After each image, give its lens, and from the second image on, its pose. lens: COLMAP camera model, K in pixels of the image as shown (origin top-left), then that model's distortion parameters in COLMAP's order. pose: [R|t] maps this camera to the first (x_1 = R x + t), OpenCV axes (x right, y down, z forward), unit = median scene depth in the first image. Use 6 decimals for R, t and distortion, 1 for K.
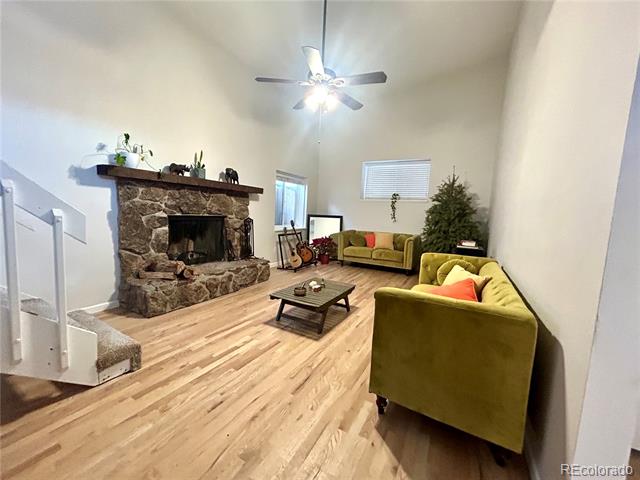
lens RADIAL K [[256.7, 0, 318.9], [0, 256.7, 240.0], [0, 0, 1]] dist [-0.002497, 0.001282]
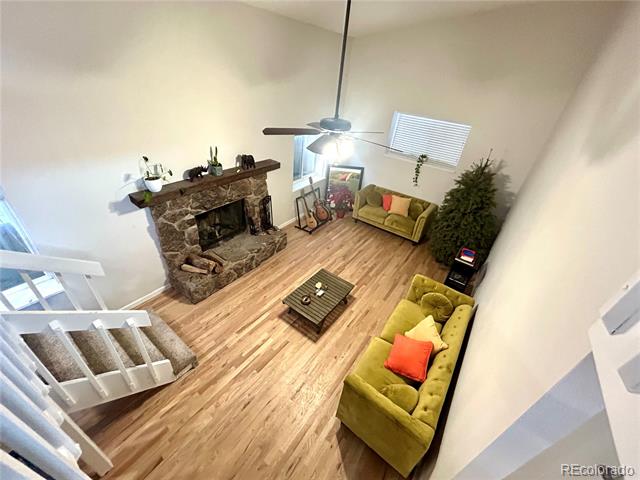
lens RADIAL K [[256.7, 0, 319.2], [0, 256.7, 239.7], [0, 0, 1]] dist [-0.002497, 0.001282]
pose [[0.992251, 0.098146, -0.076194, 0.052101], [-0.053845, 0.892317, 0.448187, -0.570732], [0.111977, -0.440611, 0.890687, 0.012247]]
